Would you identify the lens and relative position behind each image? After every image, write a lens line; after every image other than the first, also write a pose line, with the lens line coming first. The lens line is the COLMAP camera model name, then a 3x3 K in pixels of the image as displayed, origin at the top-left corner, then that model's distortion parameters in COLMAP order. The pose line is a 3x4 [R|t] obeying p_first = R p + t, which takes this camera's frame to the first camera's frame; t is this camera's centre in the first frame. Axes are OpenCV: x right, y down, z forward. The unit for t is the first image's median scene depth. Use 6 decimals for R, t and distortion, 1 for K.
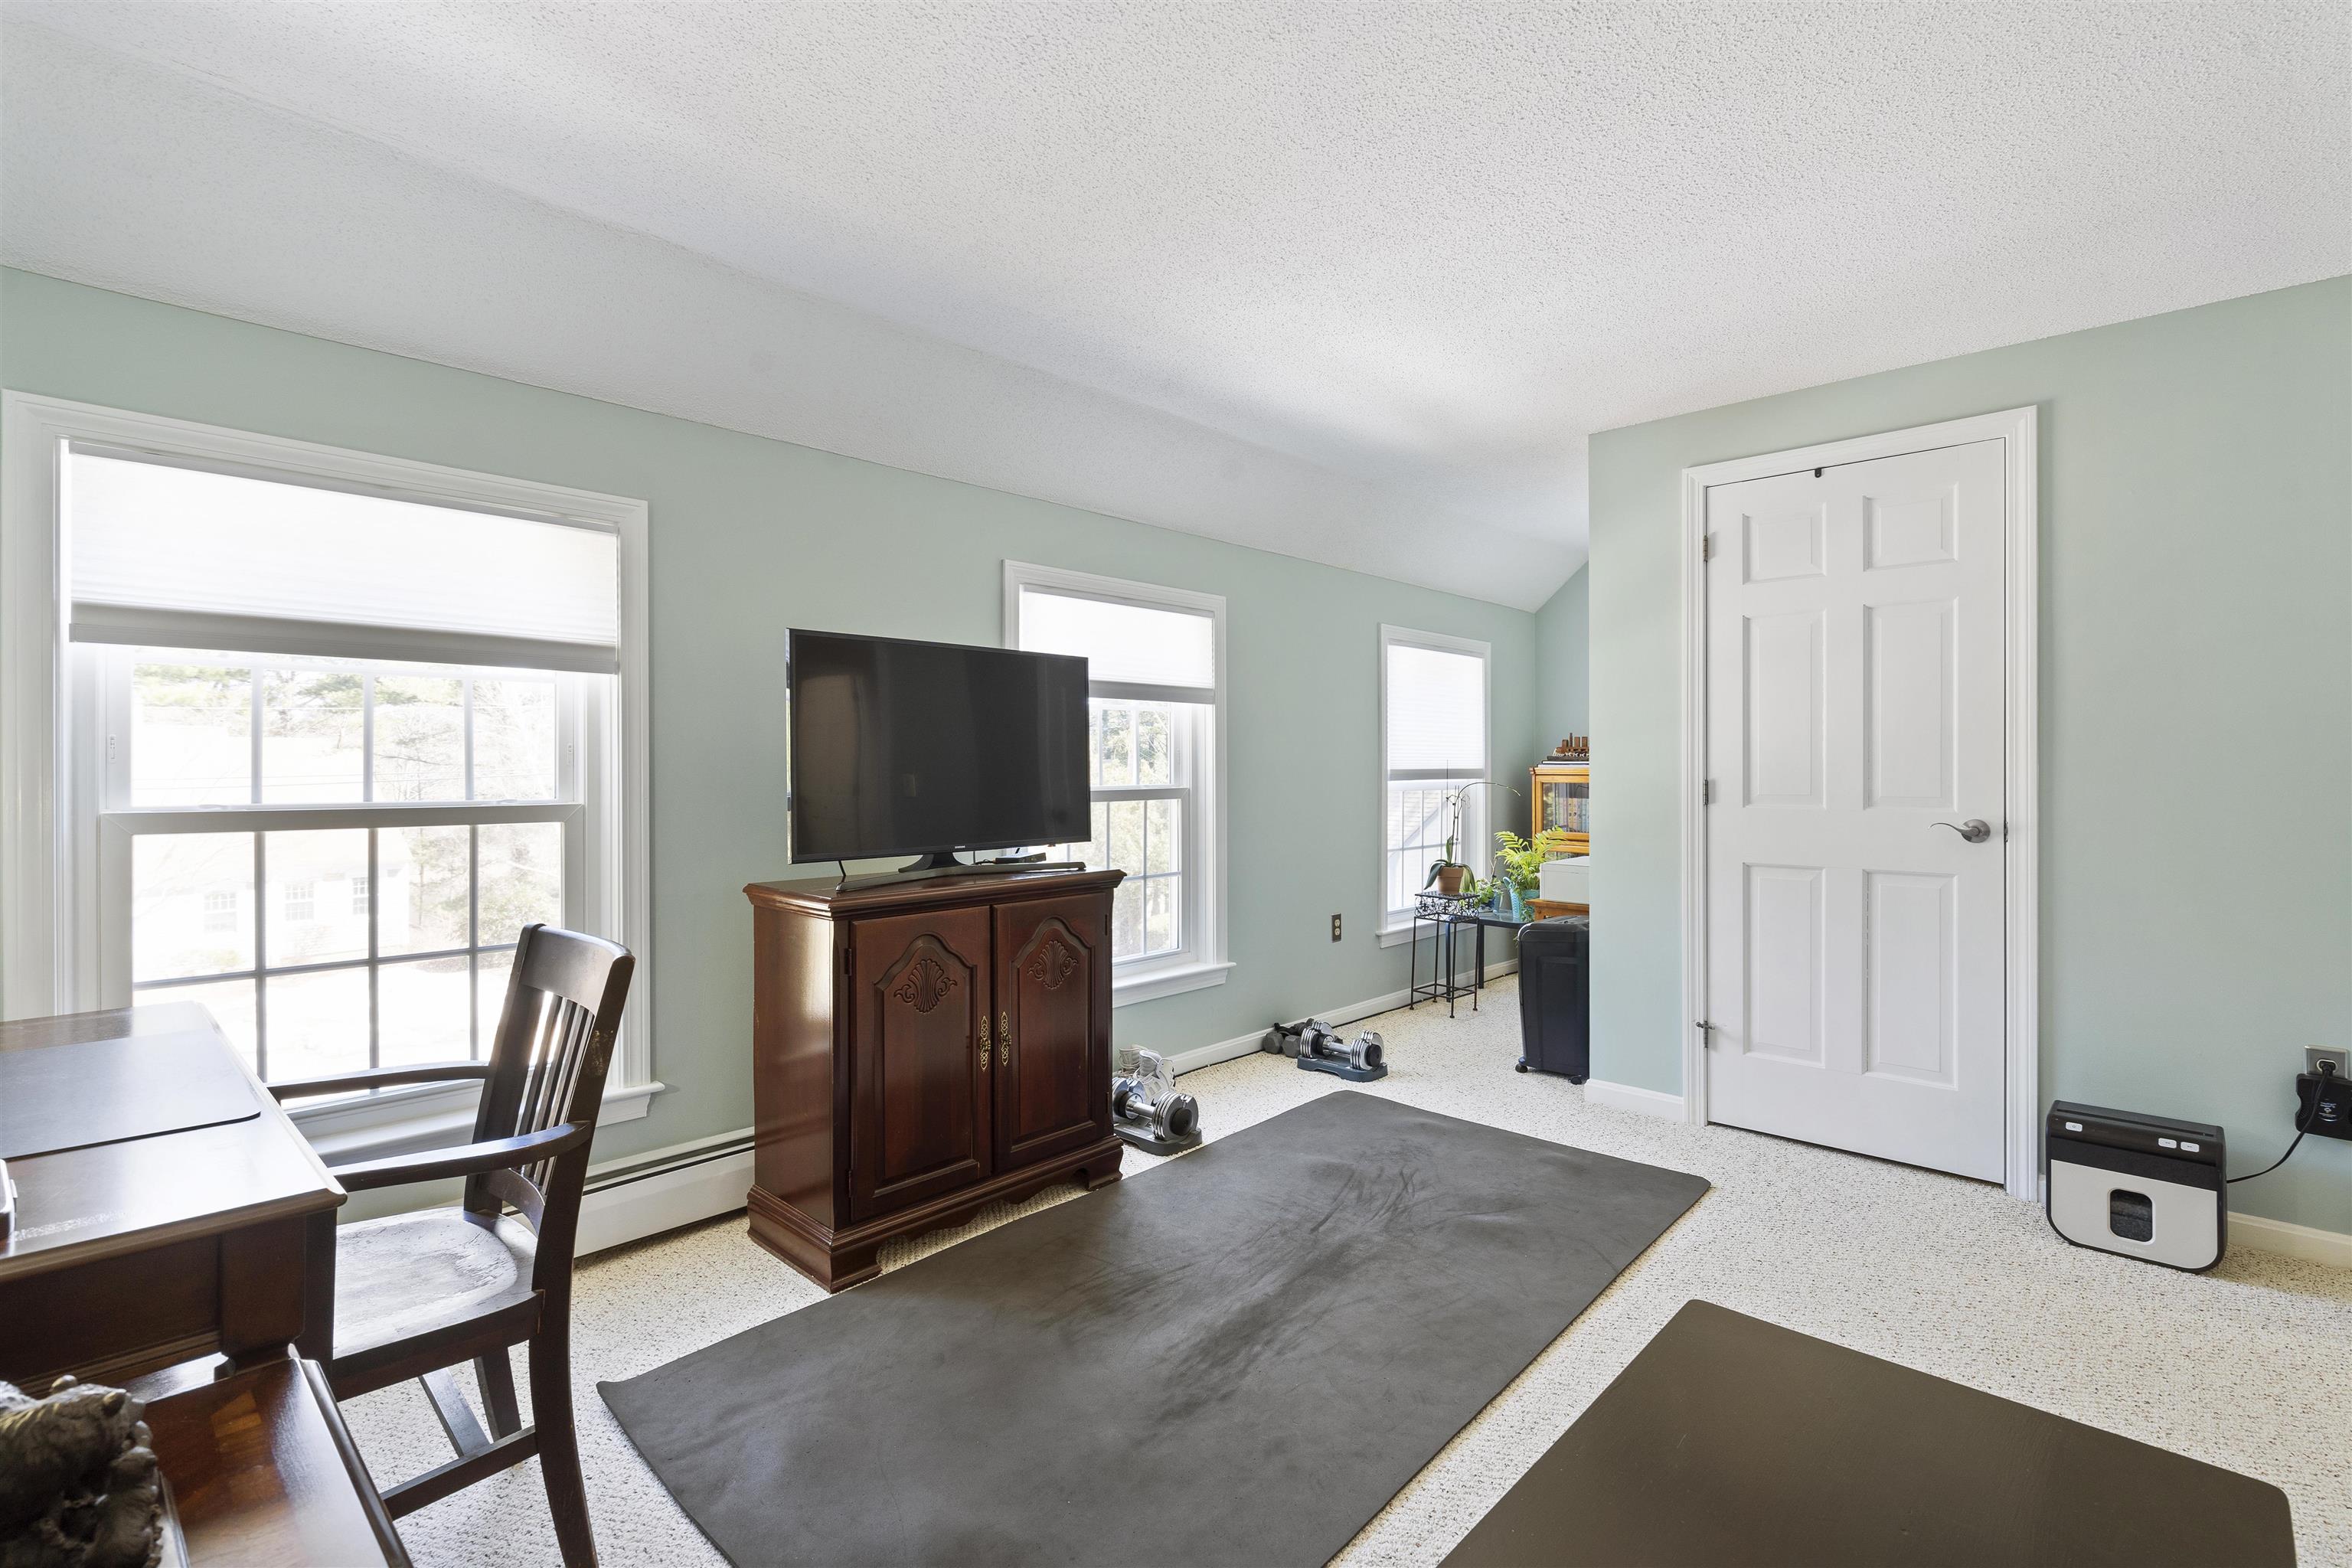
lens RADIAL K [[1077.5, 0, 1180.2], [0, 1077.5, 773.4], [0, 0, 1]] dist [0.001101, 0.000035]
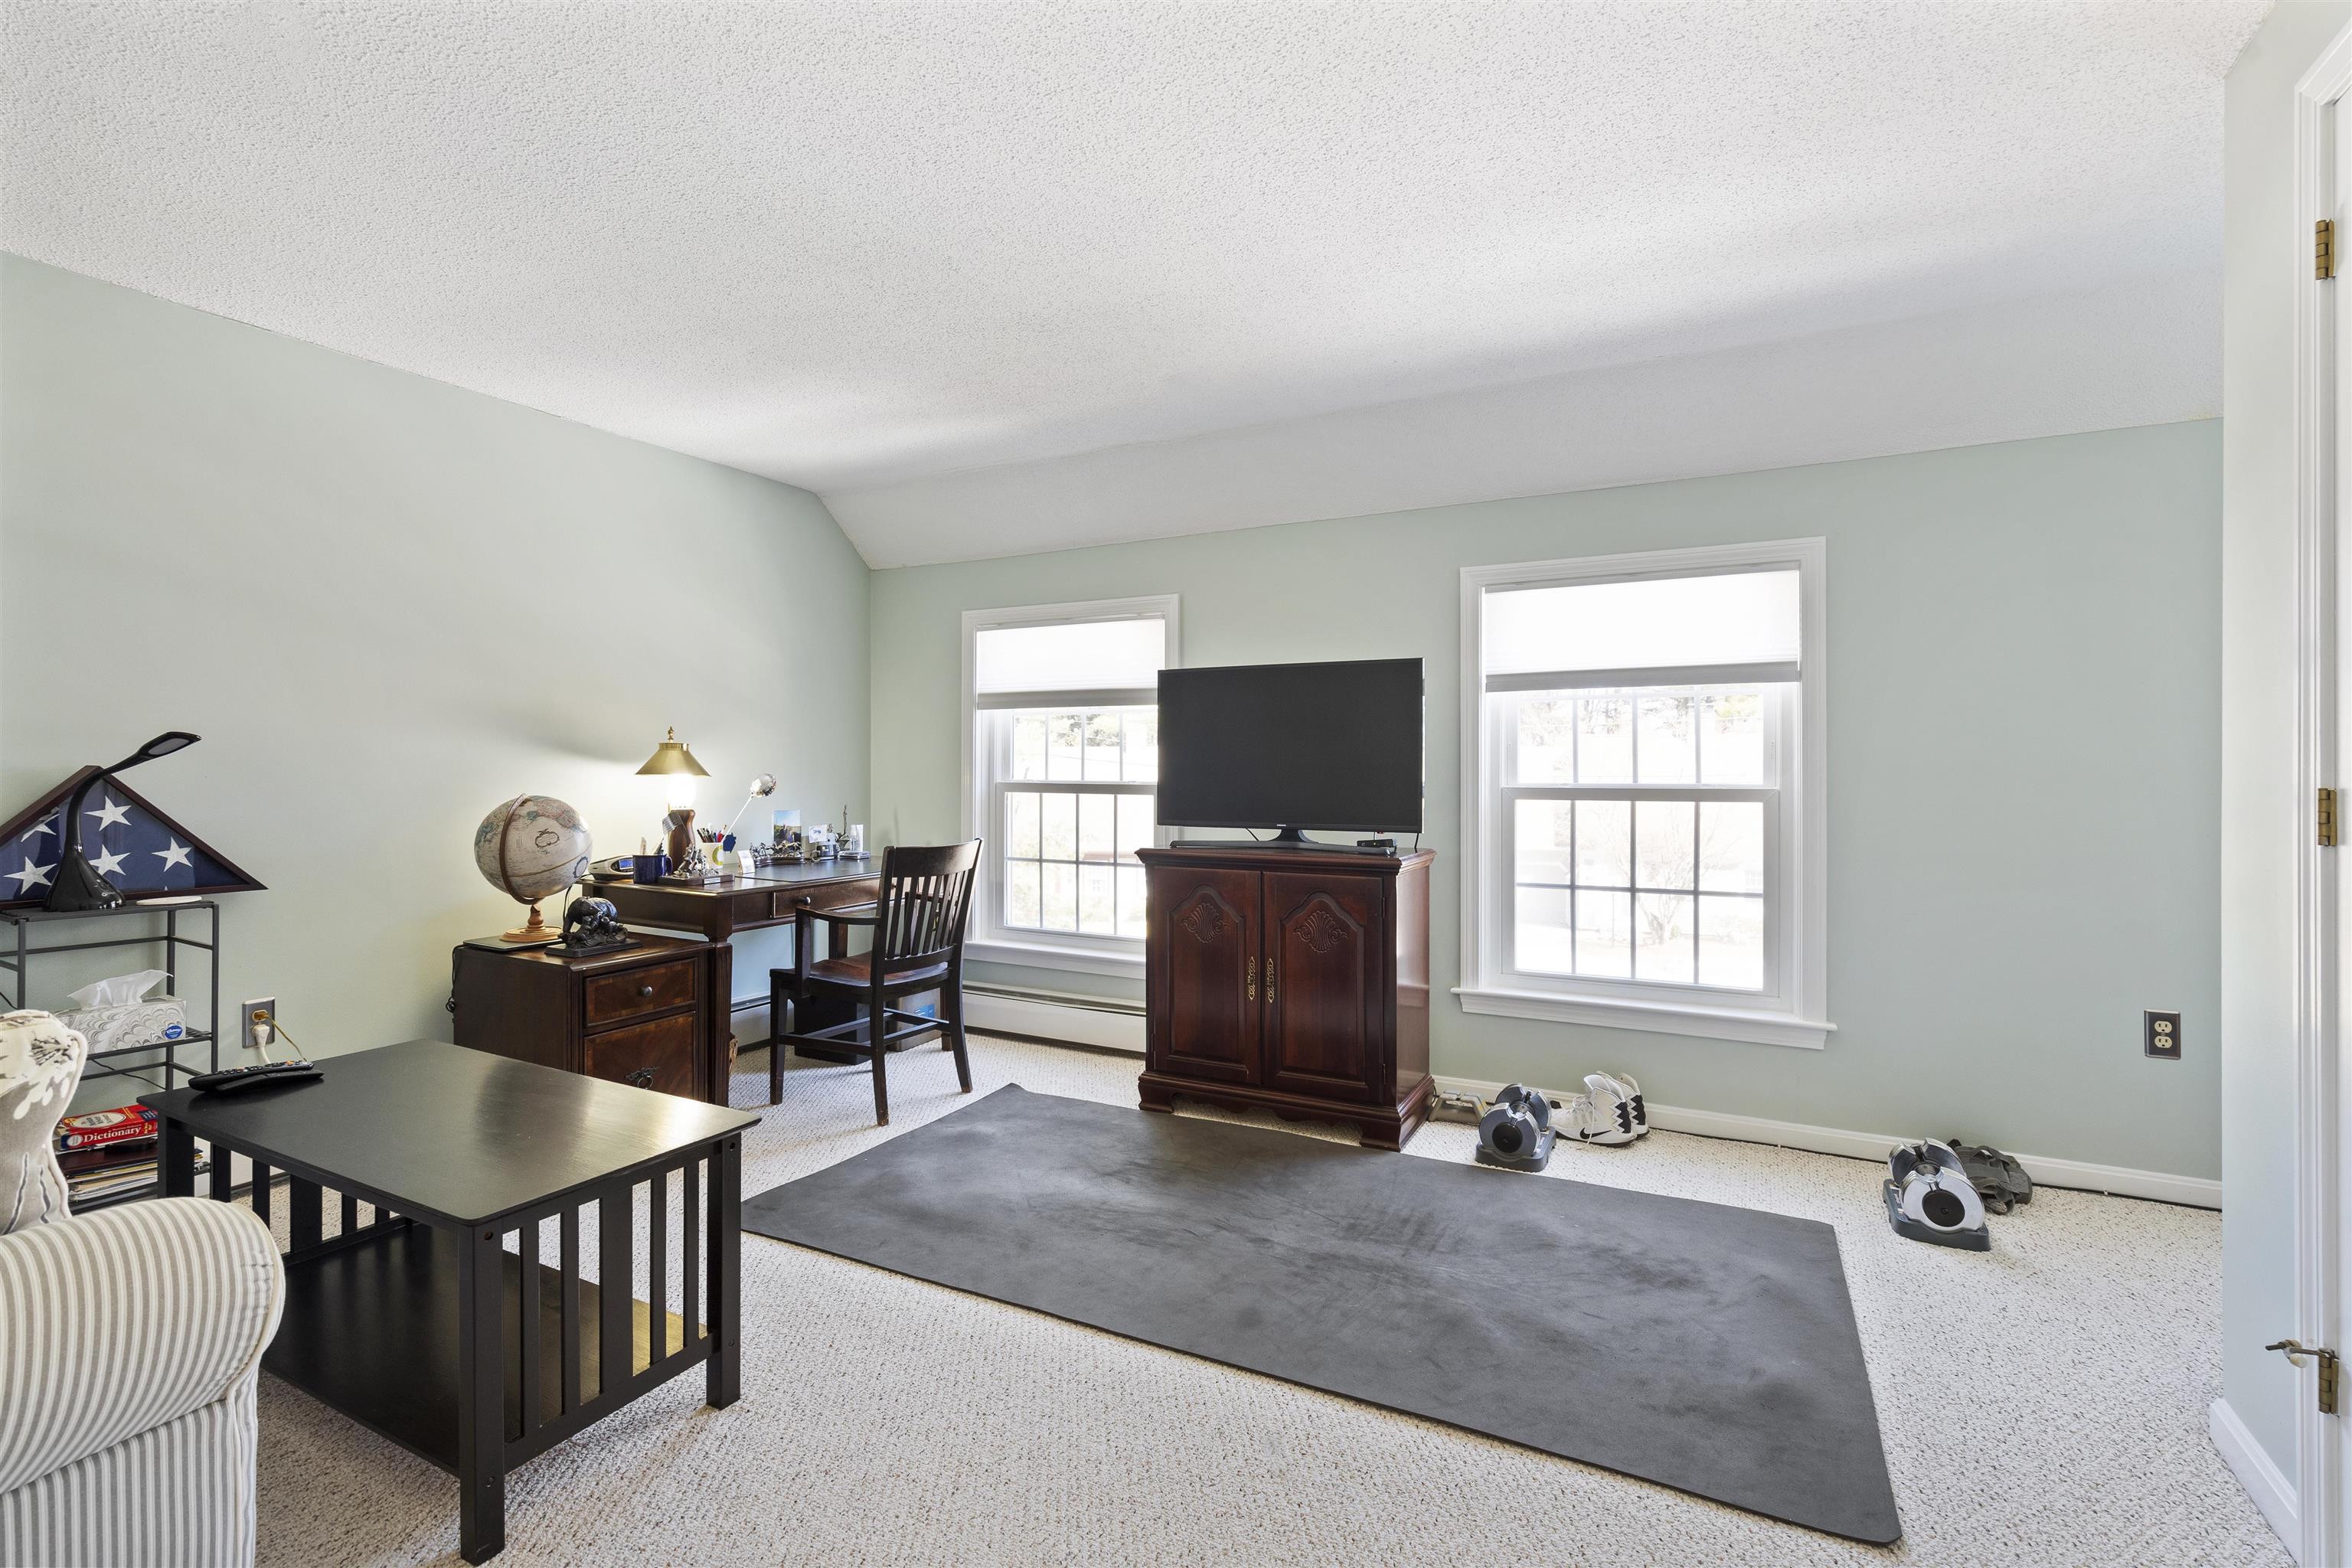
lens RADIAL K [[1070.4, 0, 1172.4], [0, 1070.4, 755.6], [0, 0, 1]] dist [-0.001012, -0.000473]
pose [[0.265115, 0.002088, -0.964215, 0.833586], [-0.005300, 0.999986, 0.000708, -0.012205], [0.964202, 0.004922, 0.265122, 0.466402]]
